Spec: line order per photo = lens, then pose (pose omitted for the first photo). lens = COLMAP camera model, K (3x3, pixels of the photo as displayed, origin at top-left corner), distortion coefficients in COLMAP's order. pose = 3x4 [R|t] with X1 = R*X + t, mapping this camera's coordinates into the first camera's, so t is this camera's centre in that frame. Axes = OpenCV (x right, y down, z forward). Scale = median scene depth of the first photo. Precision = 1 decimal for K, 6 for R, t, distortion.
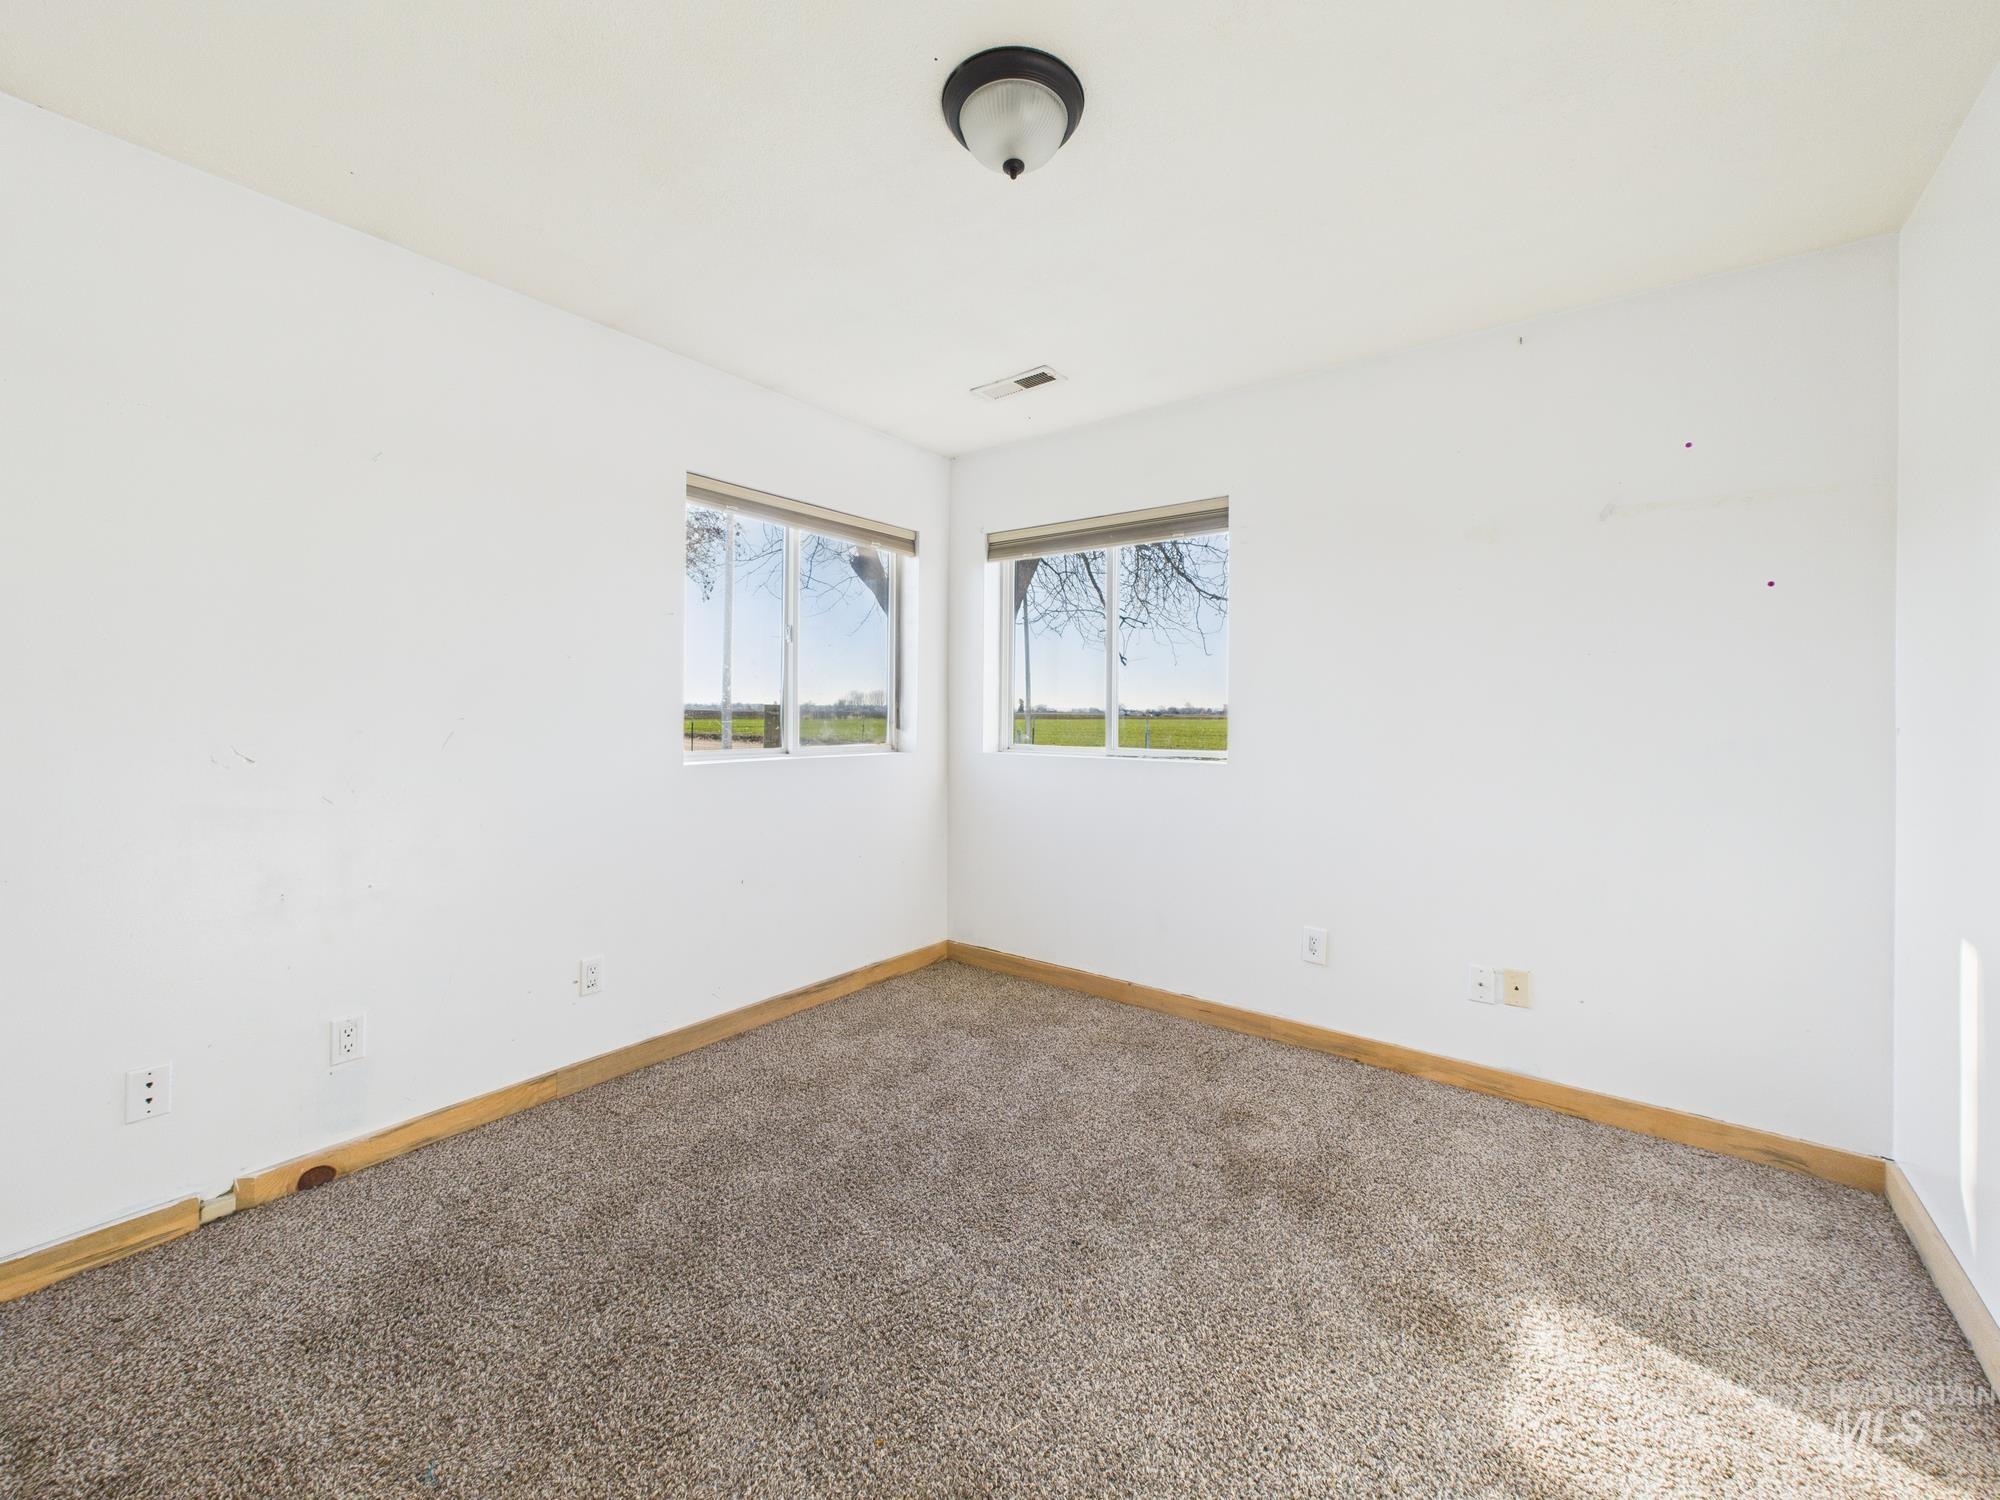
lens RADIAL K [[805.9, 0, 1001.6], [0, 805.9, 732.6], [0, 0, 1]] dist [-0.001847, 0.000718]
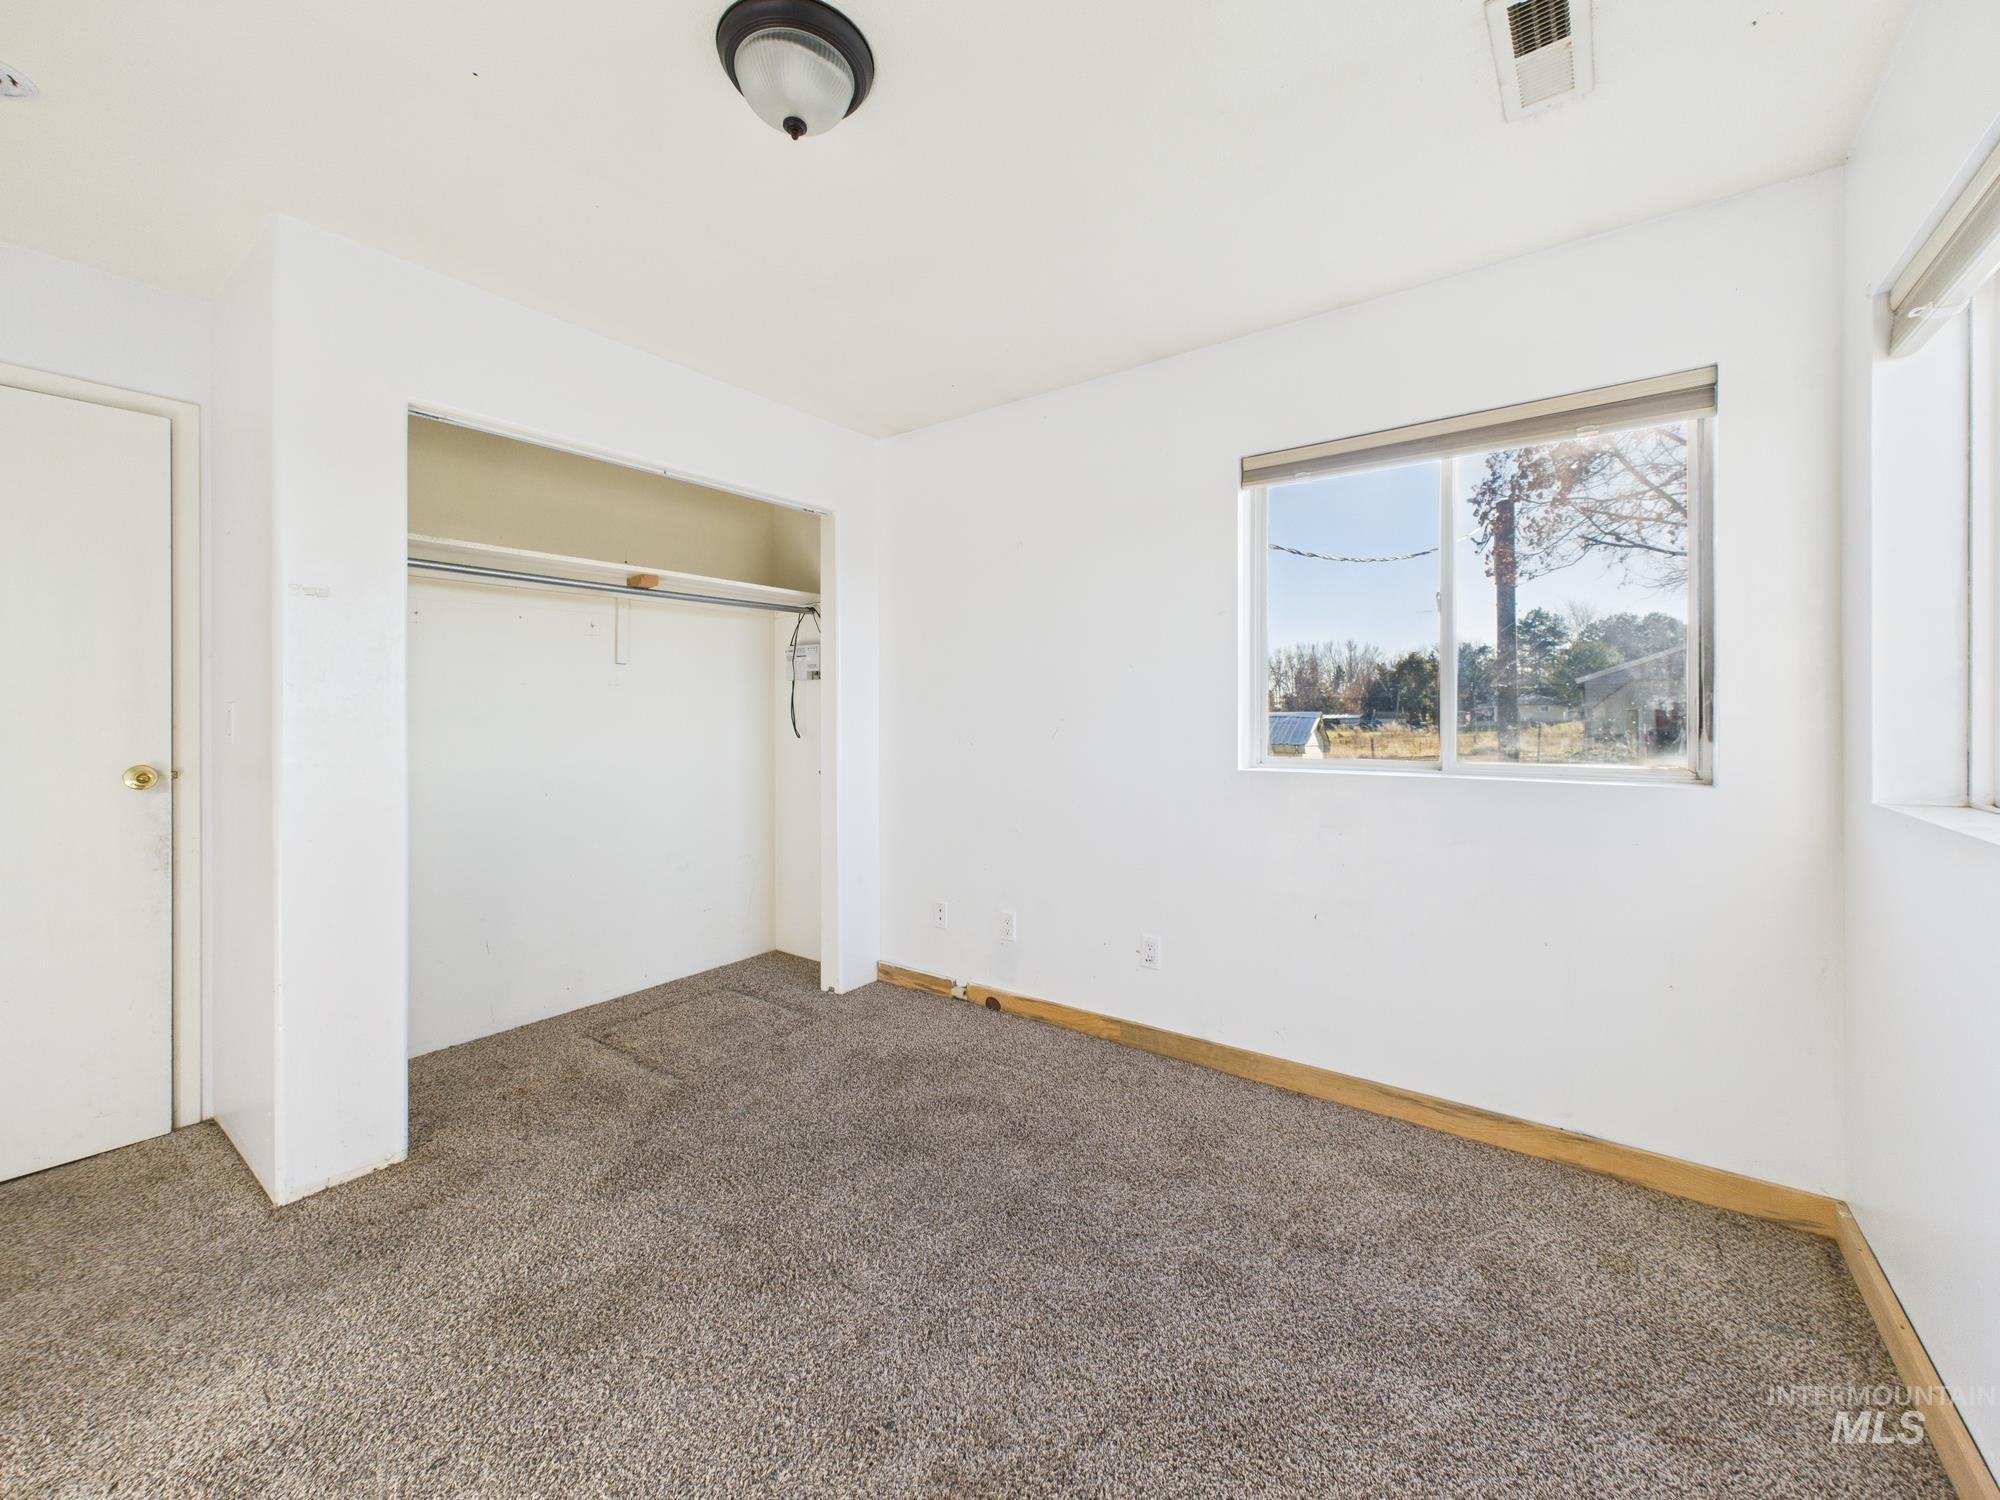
lens RADIAL K [[805.9, 0, 991.4], [0, 805.9, 715.6], [0, 0, 1]] dist [-0.001847, 0.000718]
pose [[0.005794, -0.001767, -0.999982, 0.569125], [-0.019834, 0.999802, -0.001881, -0.015328], [0.999787, 0.019844, 0.005758, 0.729793]]
